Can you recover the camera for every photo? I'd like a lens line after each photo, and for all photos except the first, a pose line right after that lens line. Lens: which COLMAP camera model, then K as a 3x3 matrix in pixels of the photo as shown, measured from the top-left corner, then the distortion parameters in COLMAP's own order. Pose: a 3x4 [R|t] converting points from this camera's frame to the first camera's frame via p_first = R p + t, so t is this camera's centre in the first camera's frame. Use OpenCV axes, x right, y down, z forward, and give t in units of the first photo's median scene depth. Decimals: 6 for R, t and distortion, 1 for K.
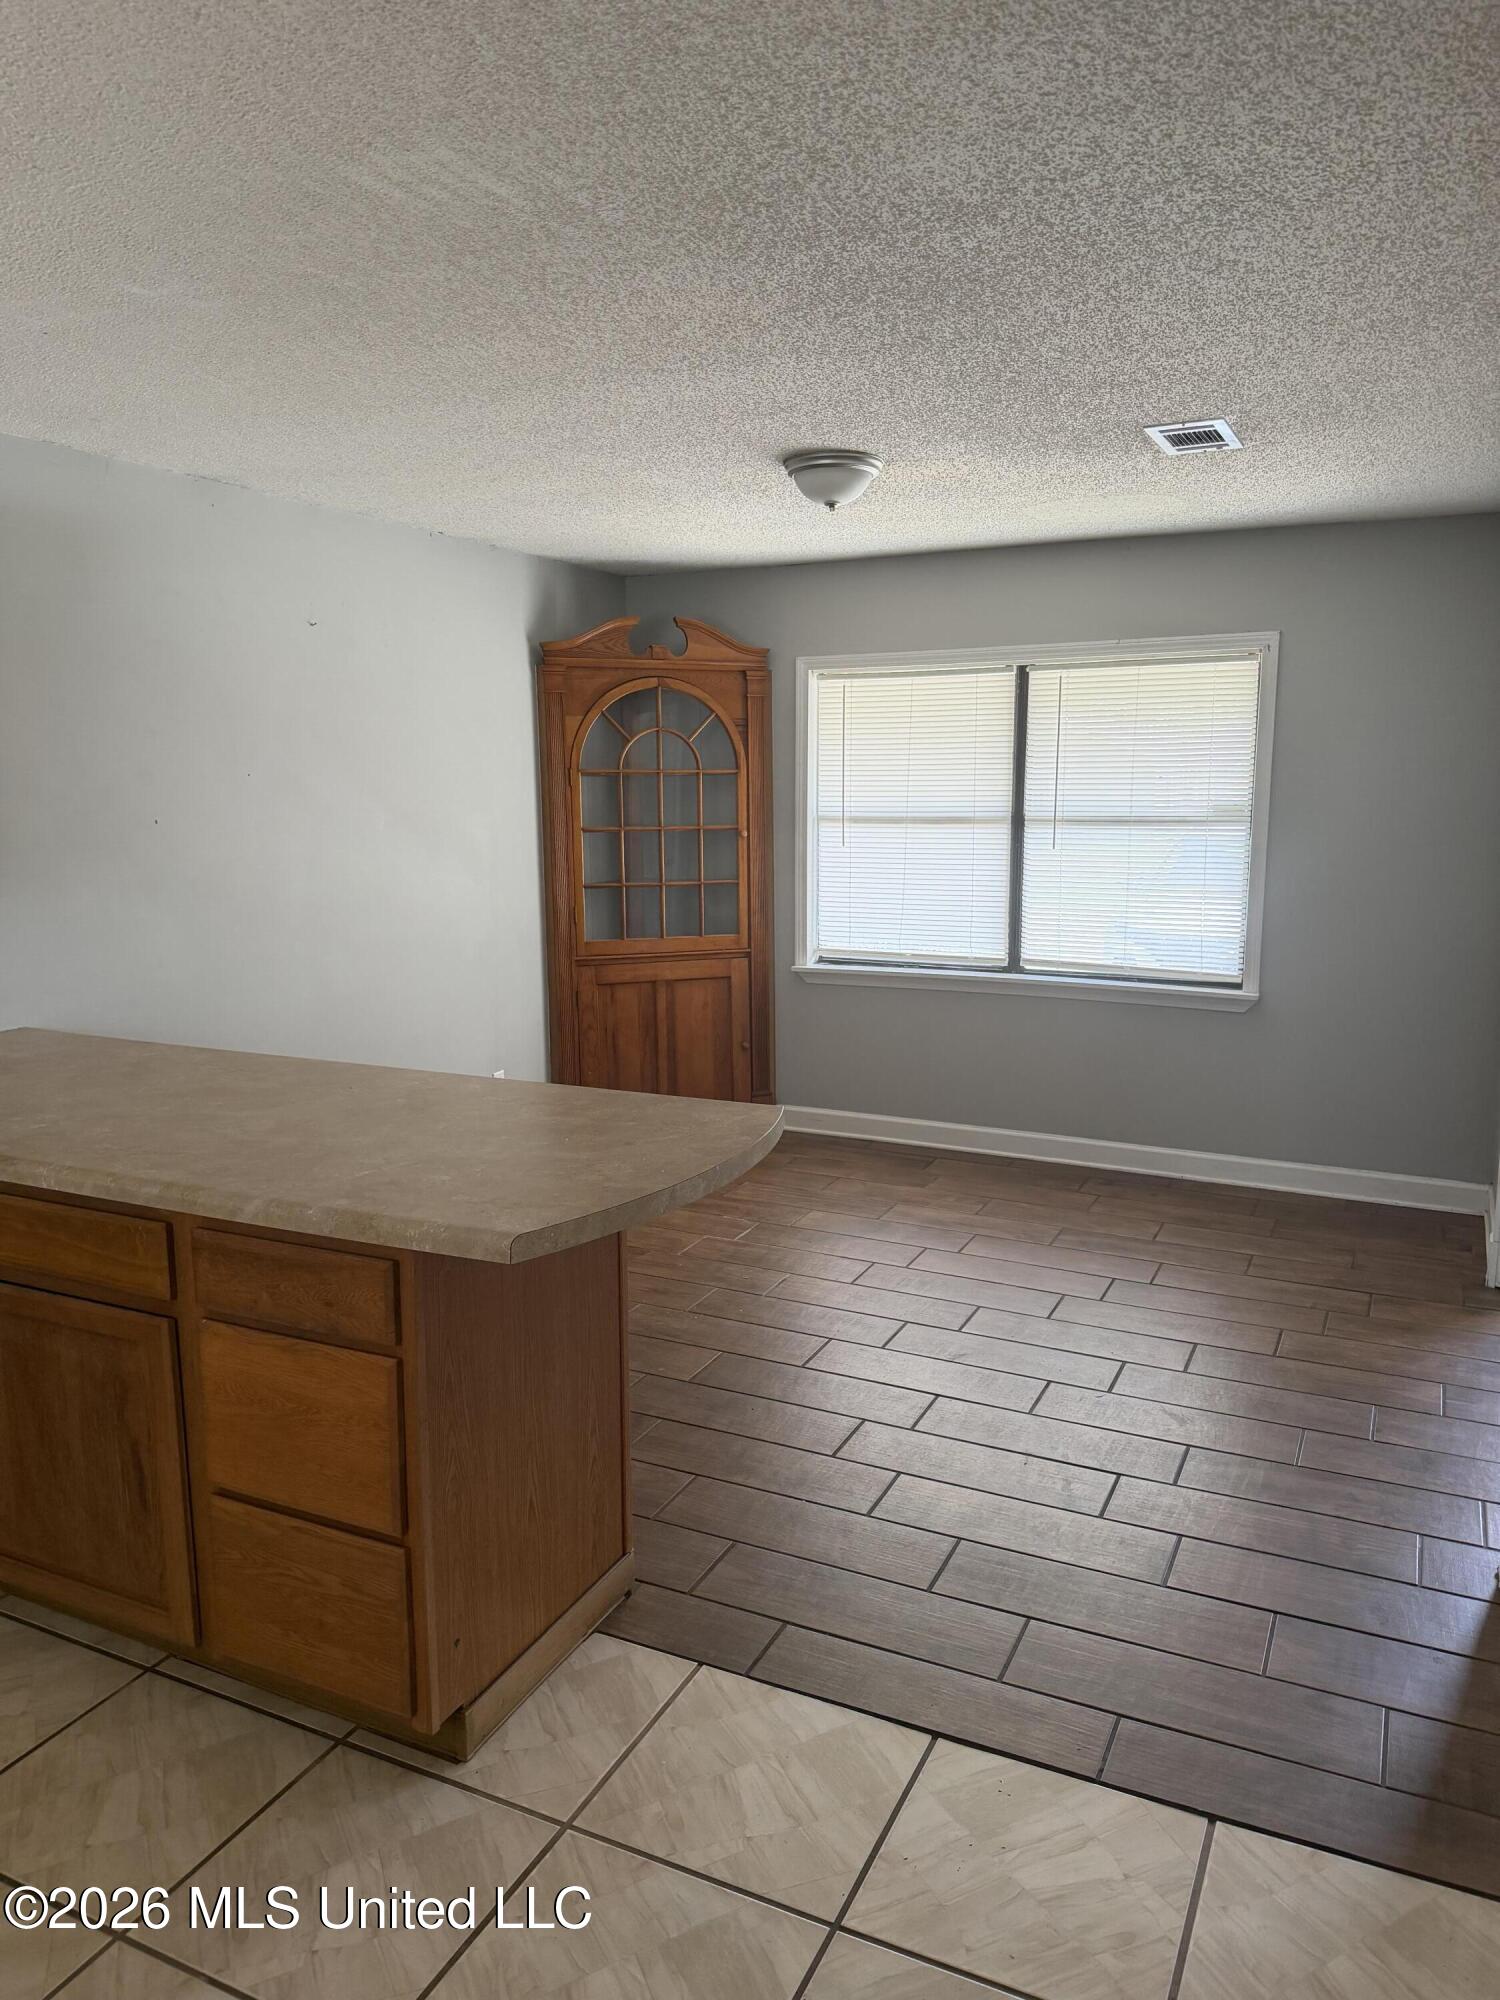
lens RADIAL K [[1415.1, 0, 751.5], [0, 1415.1, 996.2], [0, 0, 1]] dist [0.002544, 0.000506]
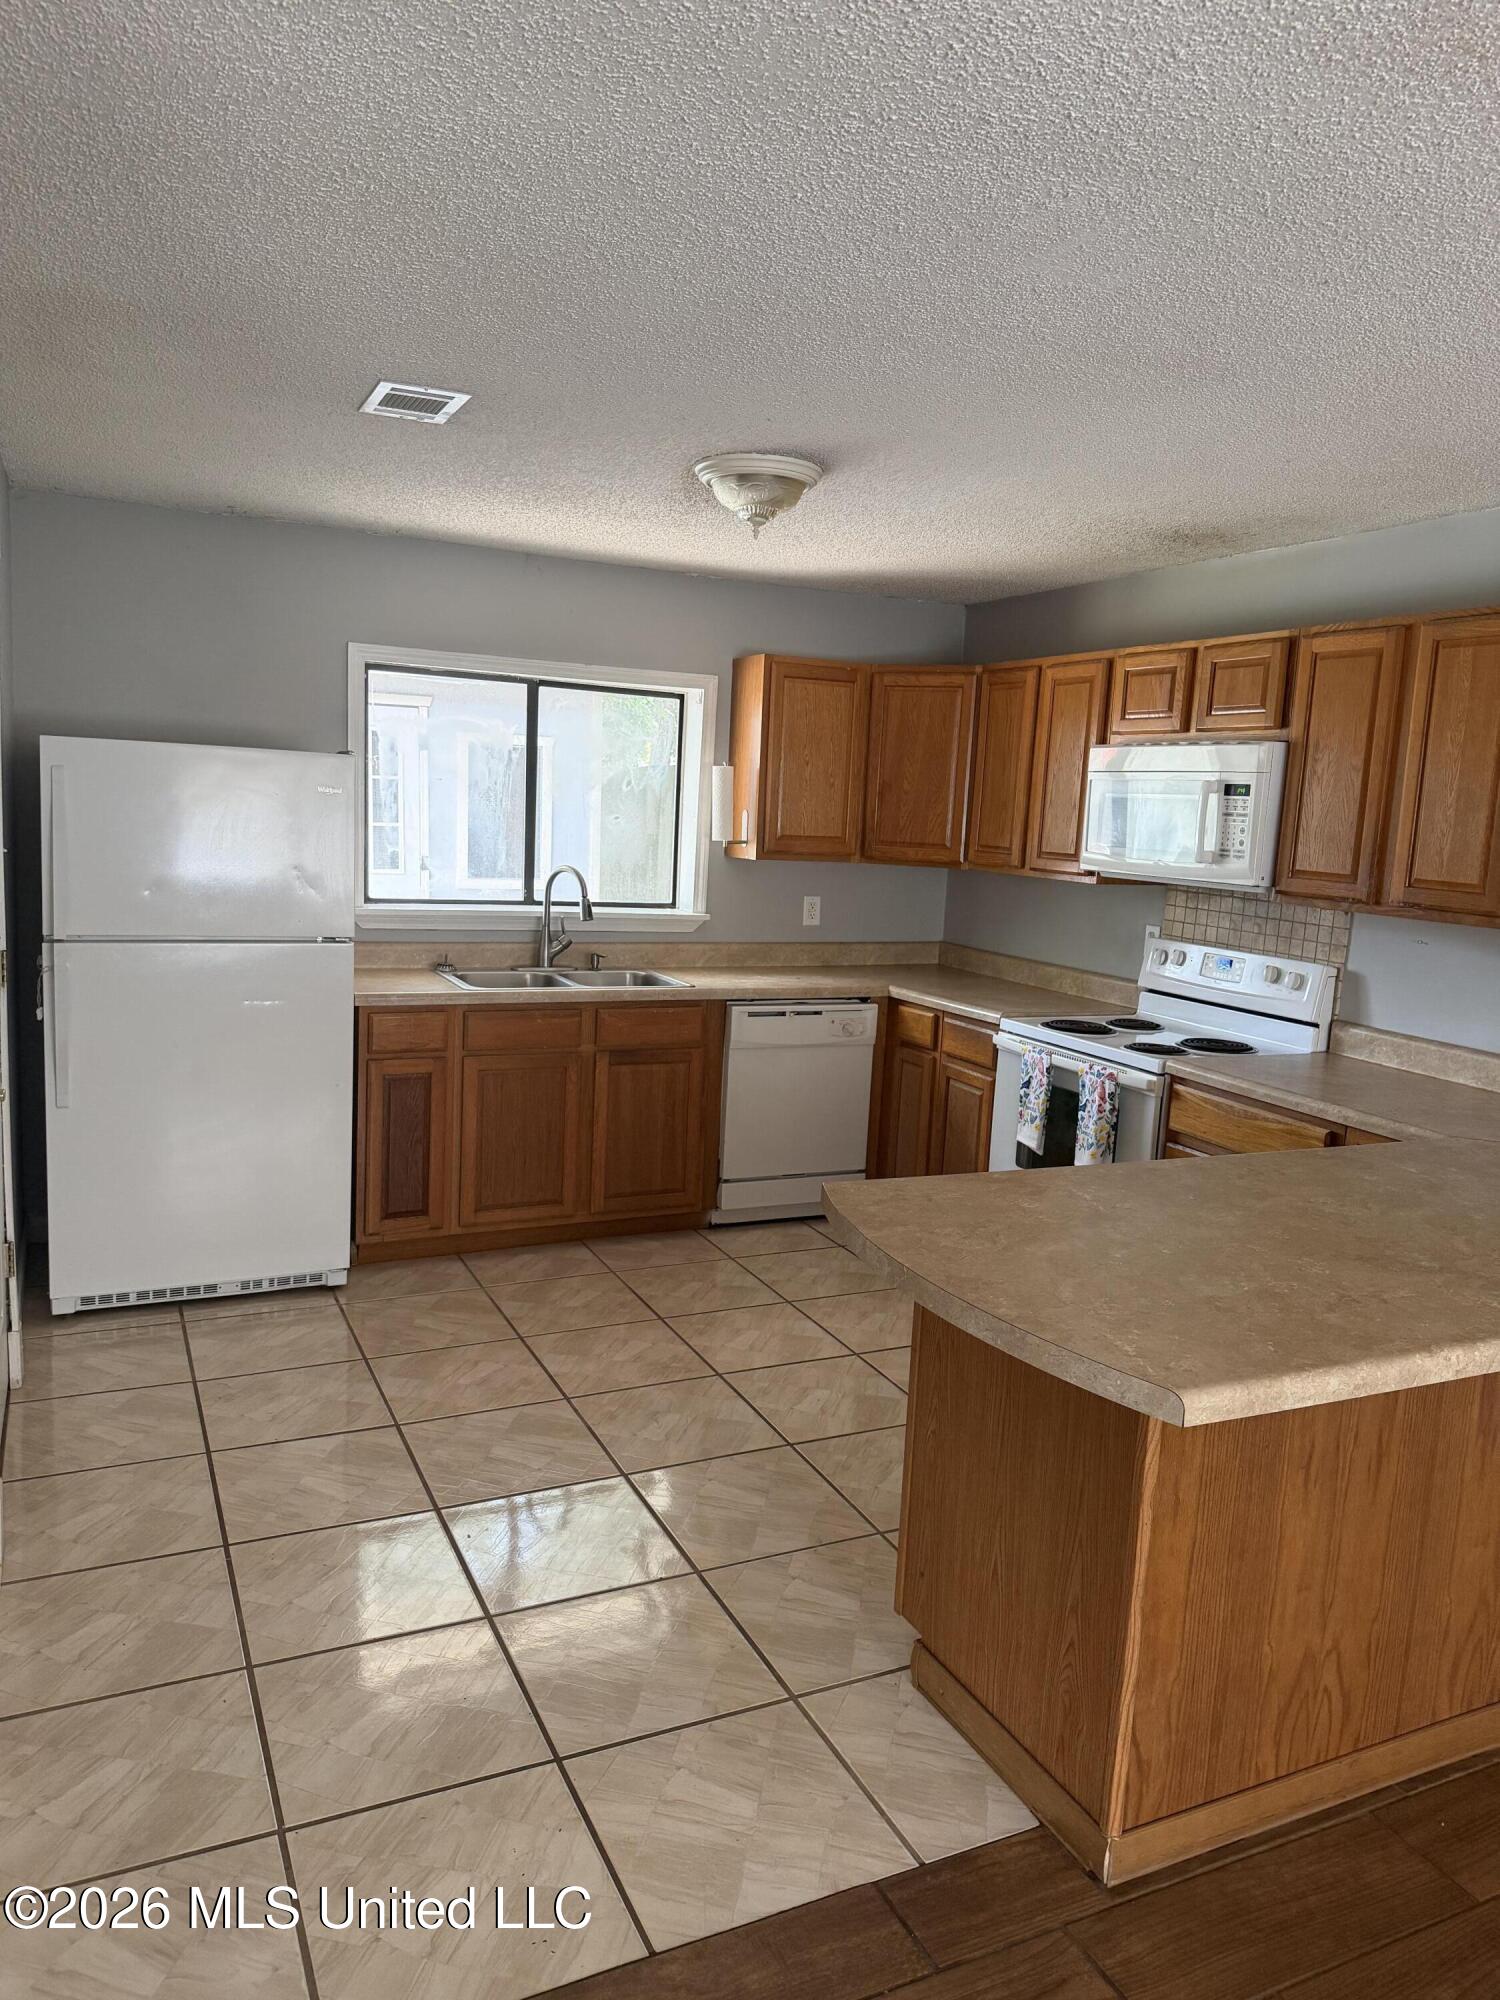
lens RADIAL K [[1415.1, 0, 749.2], [0, 1415.1, 1005.3], [0, 0, 1]] dist [0.002544, 0.000506]
pose [[-0.616417, 0.099641, -0.781090, 0.723744], [-0.167811, 0.952550, 0.253946, -0.247143], [0.769331, 0.287612, -0.570447, 1.413728]]
